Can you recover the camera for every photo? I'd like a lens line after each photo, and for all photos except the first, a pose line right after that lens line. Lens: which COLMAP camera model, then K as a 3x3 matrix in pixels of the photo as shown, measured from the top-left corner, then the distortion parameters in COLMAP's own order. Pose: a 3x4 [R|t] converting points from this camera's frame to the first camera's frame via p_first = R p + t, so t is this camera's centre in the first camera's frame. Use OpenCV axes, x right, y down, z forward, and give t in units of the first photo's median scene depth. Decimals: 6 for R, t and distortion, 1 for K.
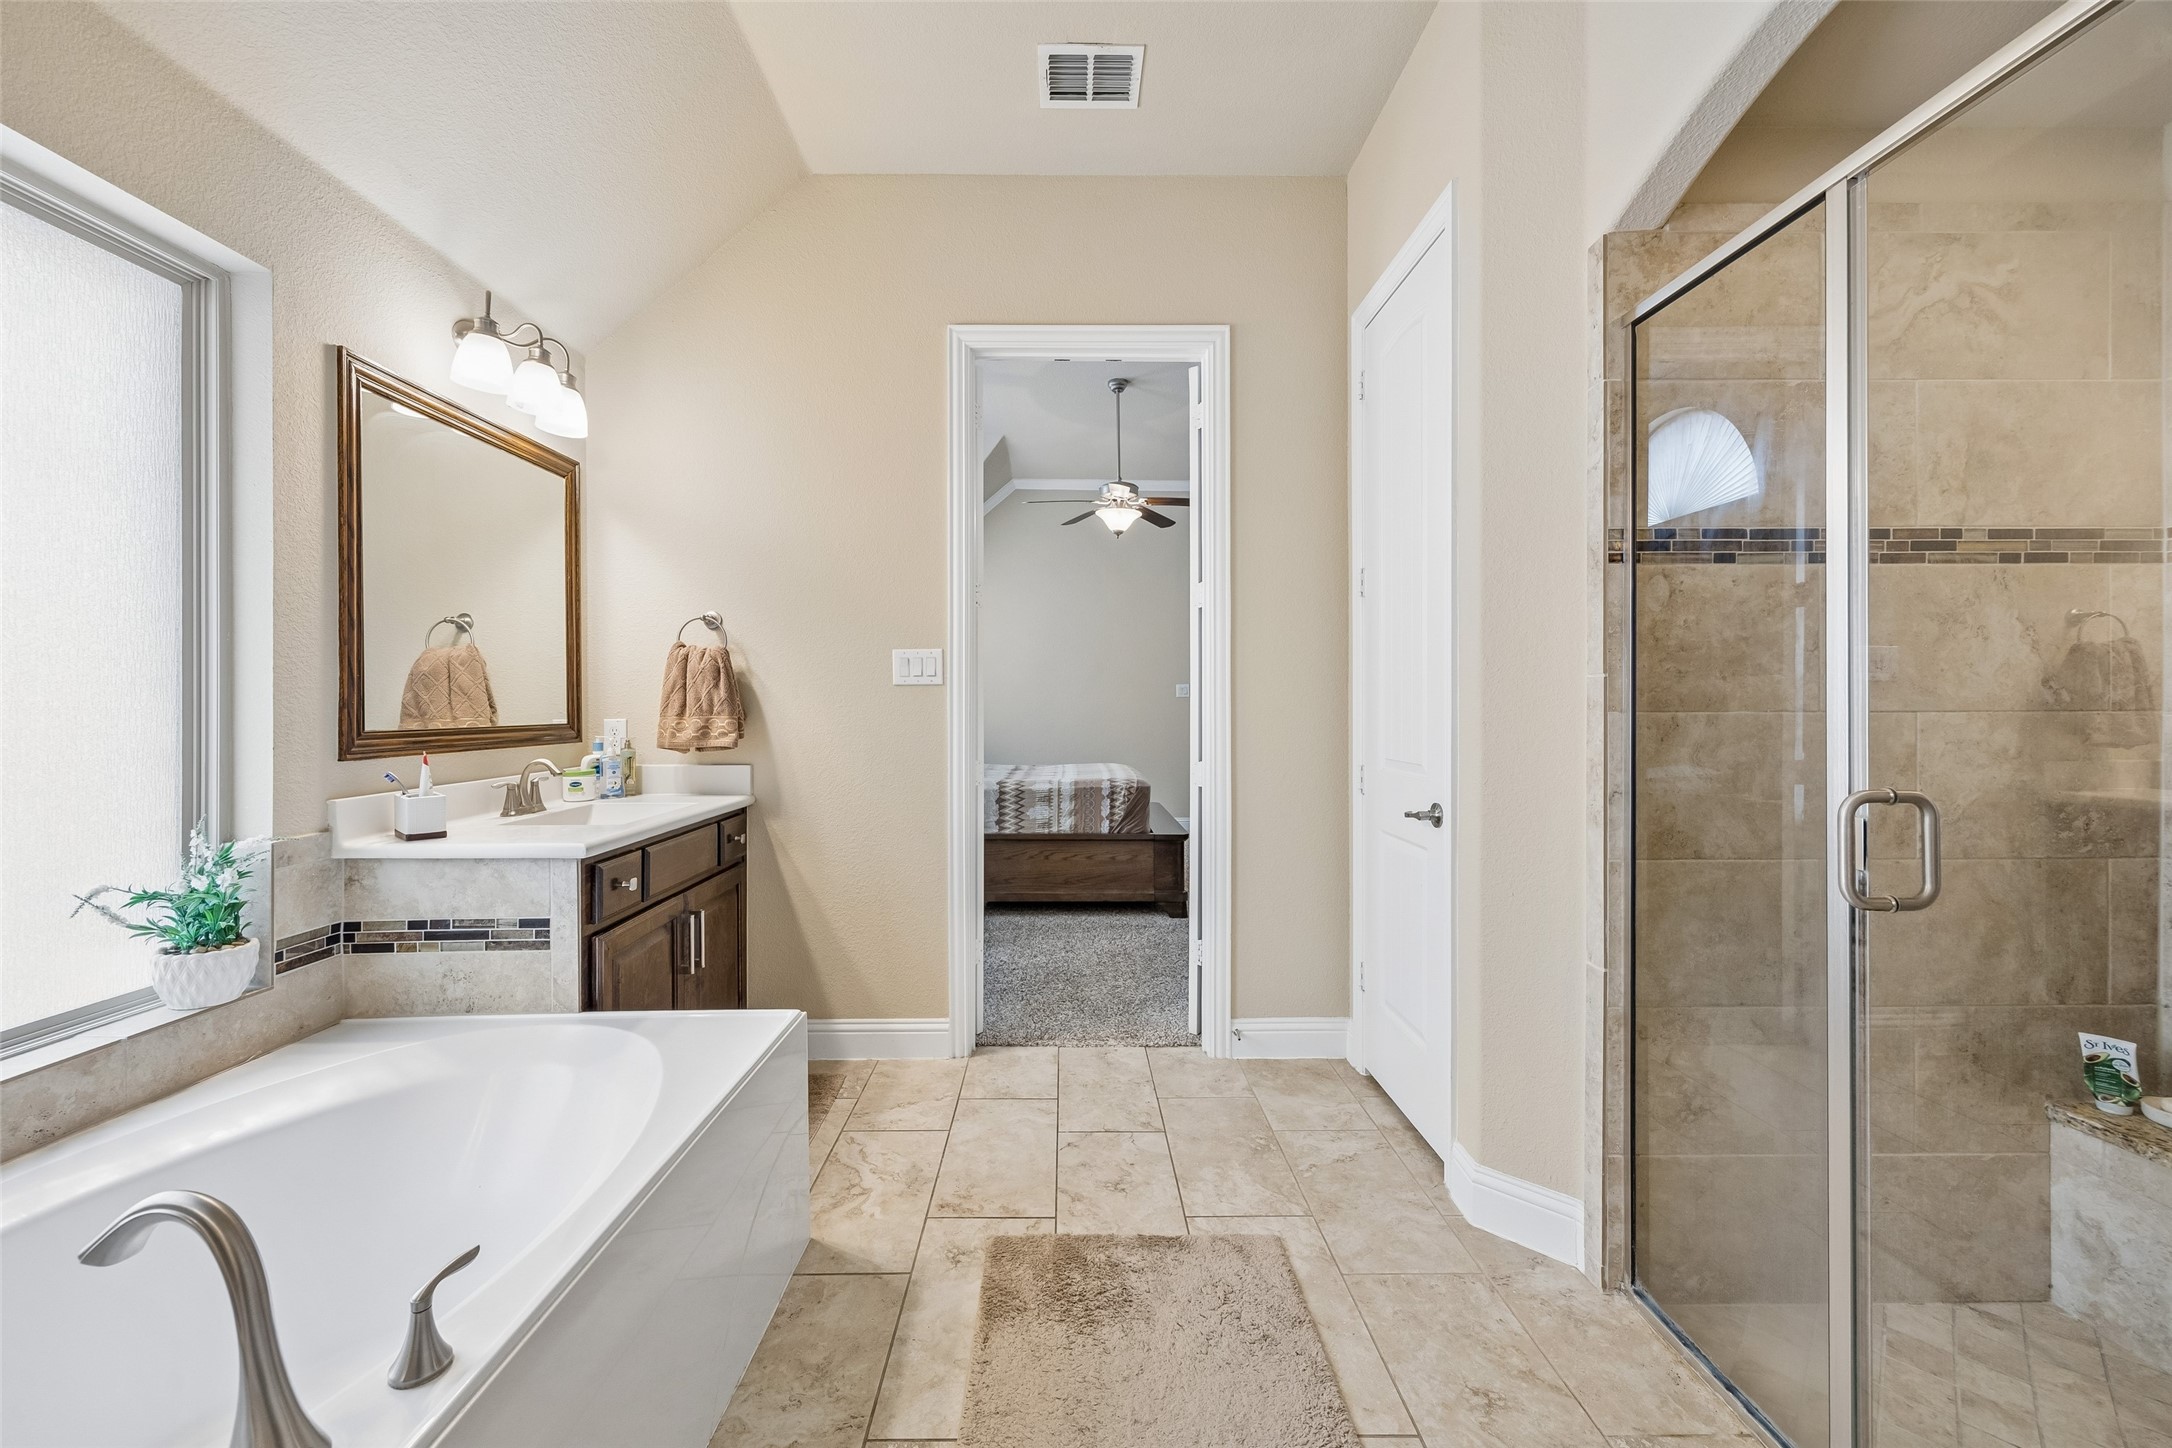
lens RADIAL K [[863.7, 0, 1083.8], [0, 863.7, 703.8], [0, 0, 1]] dist [0.002365, -0.000012]
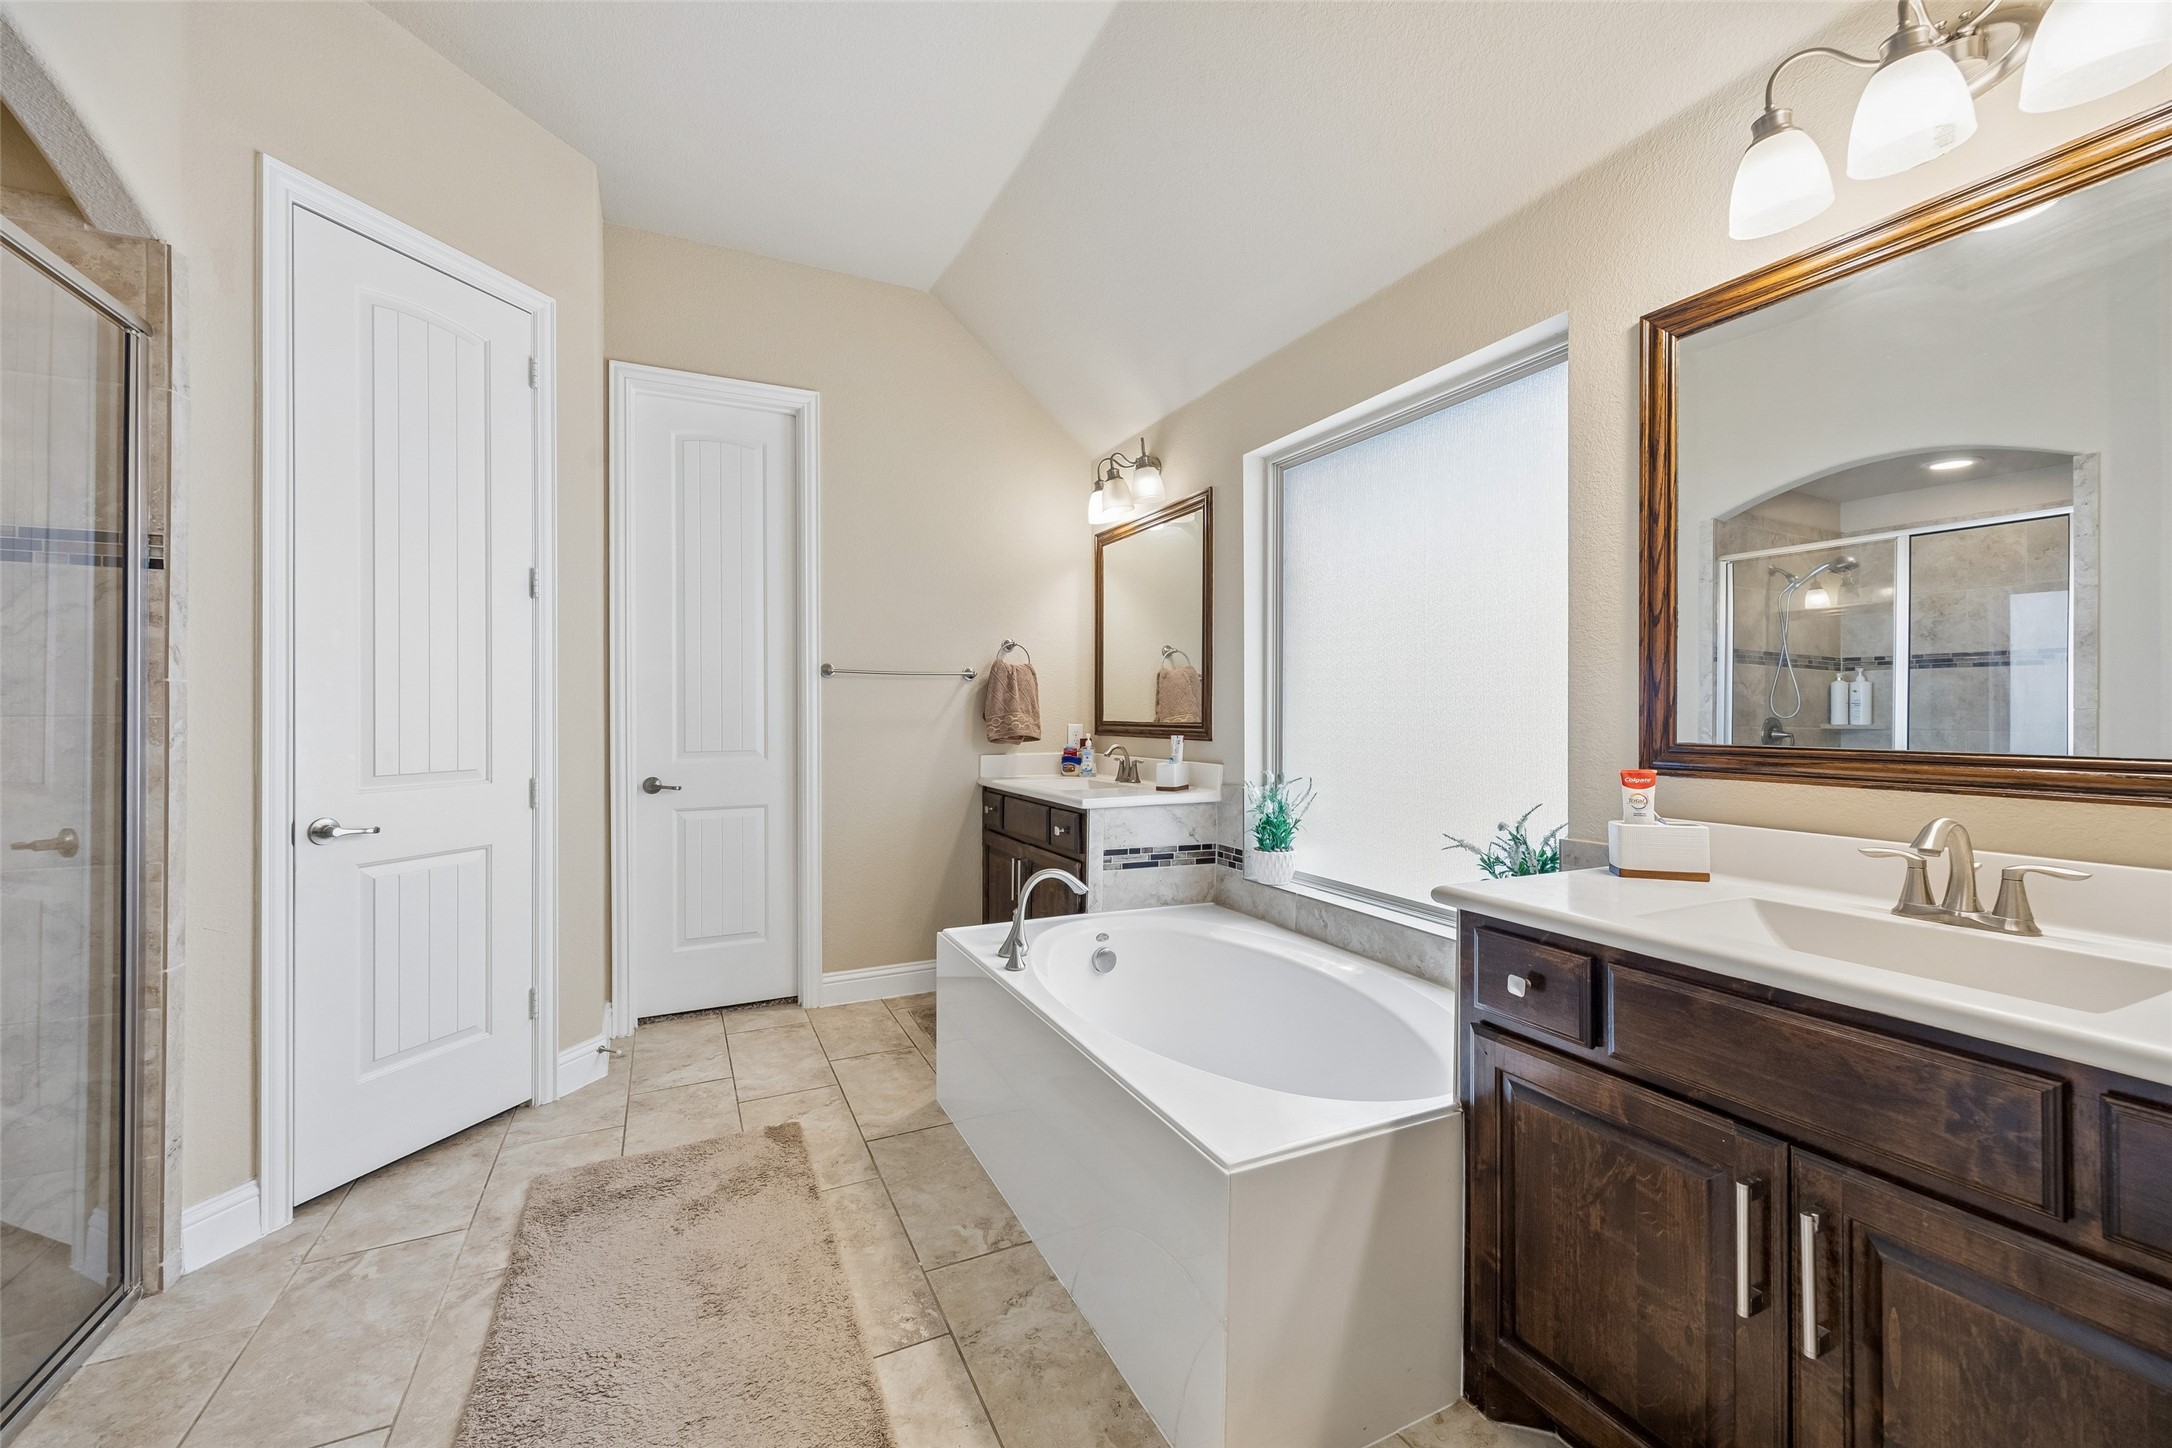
lens RADIAL K [[863.7, 0, 1056.7], [0, 863.7, 722.5], [0, 0, 1]] dist [0.002365, -0.000012]
pose [[-0.921416, -0.003451, -0.388562, 0.066014], [-0.008582, 0.999897, 0.011471, 0.008946], [0.388483, 0.013904, -0.921351, 1.899254]]
